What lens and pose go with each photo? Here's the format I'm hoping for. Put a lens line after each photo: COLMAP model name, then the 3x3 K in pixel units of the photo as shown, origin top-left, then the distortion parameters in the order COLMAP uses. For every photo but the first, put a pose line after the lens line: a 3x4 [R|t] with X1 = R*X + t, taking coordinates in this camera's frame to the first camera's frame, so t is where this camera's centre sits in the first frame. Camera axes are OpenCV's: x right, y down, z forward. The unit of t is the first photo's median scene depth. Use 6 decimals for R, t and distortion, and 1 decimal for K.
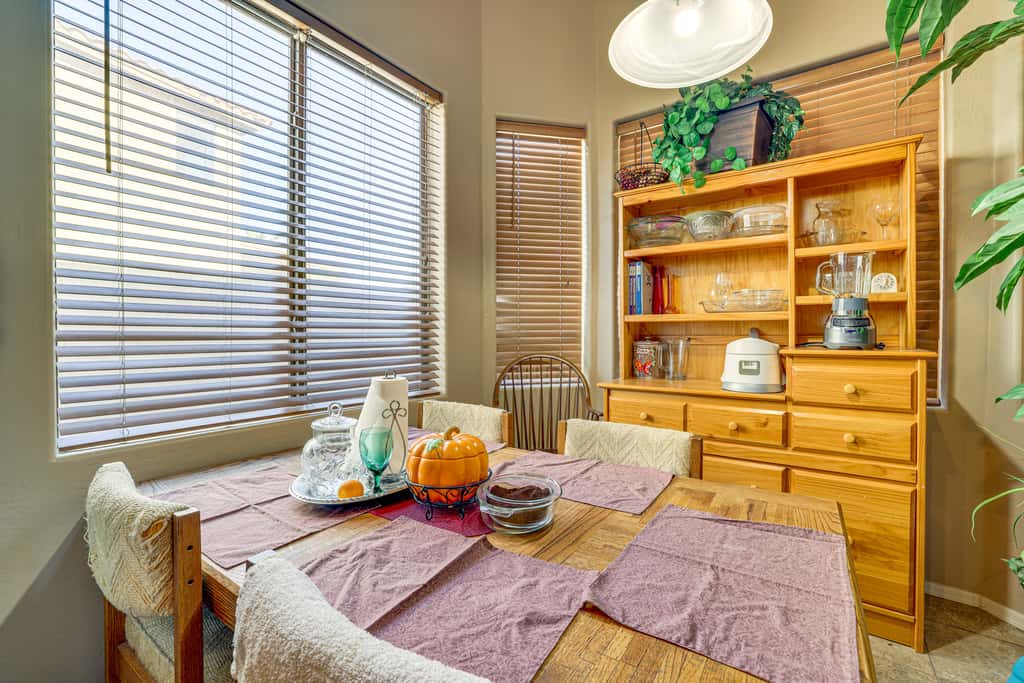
lens RADIAL K [[475.0, 0, 508.6], [0, 475.0, 333.7], [0, 0, 1]] dist [0.001059, 0.000406]
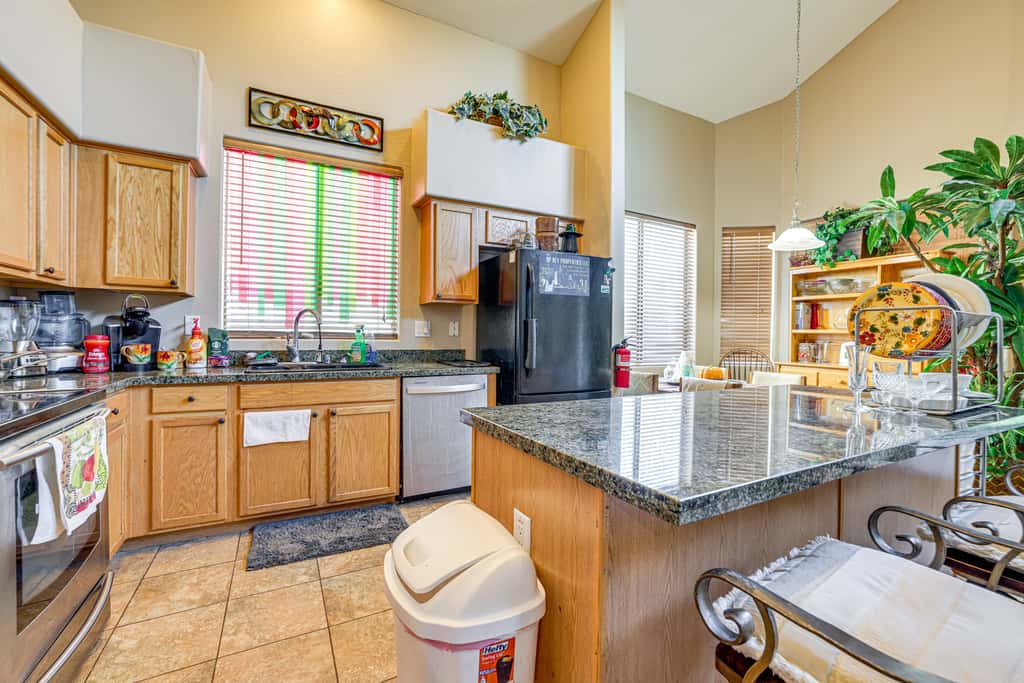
lens RADIAL K [[475.0, 0, 508.6], [0, 475.0, 333.7], [0, 0, 1]] dist [0.001059, 0.000406]
pose [[0.914261, 0.015843, -0.404816, -0.035808], [-0.015566, 0.999871, 0.003977, -0.011246], [0.404827, 0.002665, 0.914389, -1.288688]]
